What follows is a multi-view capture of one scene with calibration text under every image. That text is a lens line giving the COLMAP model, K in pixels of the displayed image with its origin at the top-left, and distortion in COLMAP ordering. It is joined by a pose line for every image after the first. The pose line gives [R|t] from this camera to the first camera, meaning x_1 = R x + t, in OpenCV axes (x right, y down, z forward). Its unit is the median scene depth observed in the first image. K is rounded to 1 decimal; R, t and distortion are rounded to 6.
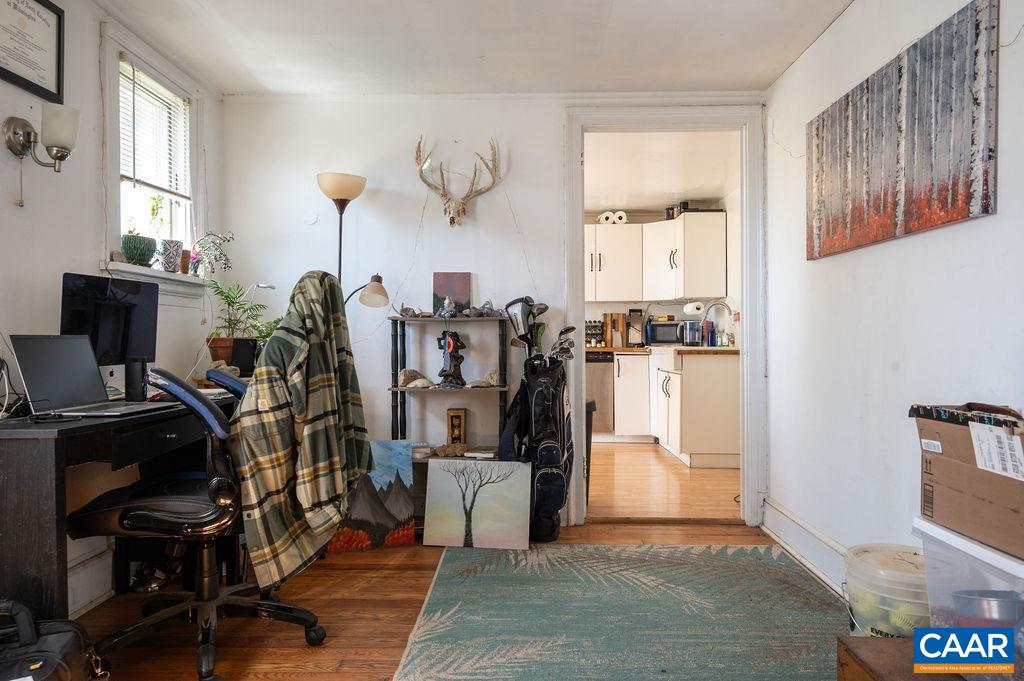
lens RADIAL K [[678.1, 0, 511.1], [0, 678.1, 340.9], [0, 0, 1]] dist [-0.000437, -0.000088]
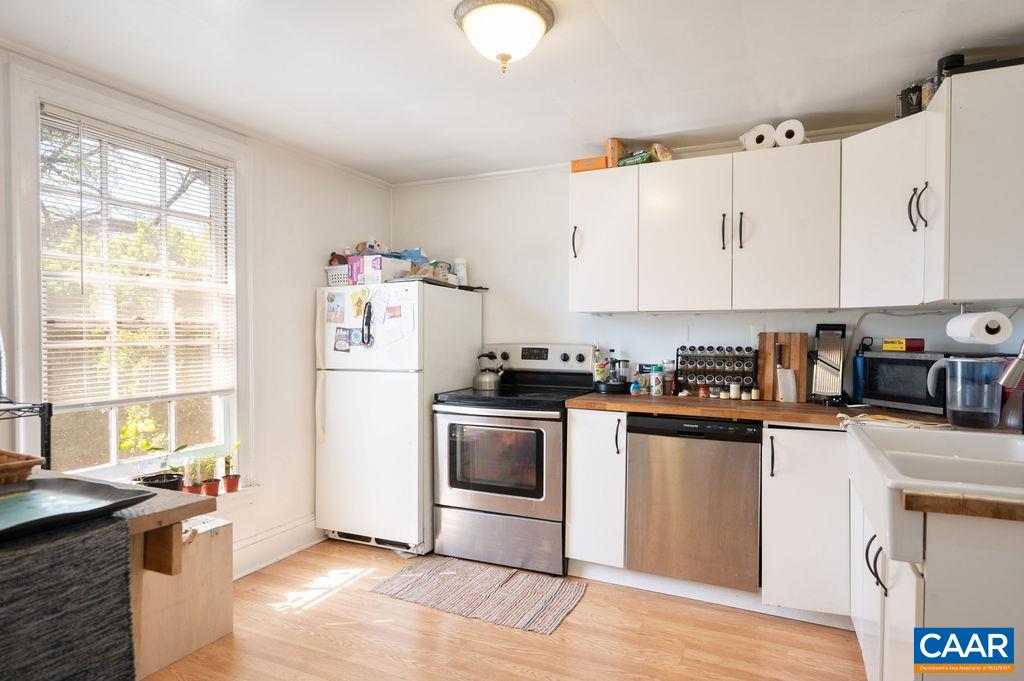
lens RADIAL K [[590.1, 0, 512.2], [0, 590.1, 339.3], [0, 0, 1]] dist [0.004518, 0.001128]
pose [[0.920460, 0.009594, -0.390719, 0.143230], [-0.006361, 0.999934, 0.009566, -0.039589], [0.390785, -0.006320, 0.920460, 0.533881]]
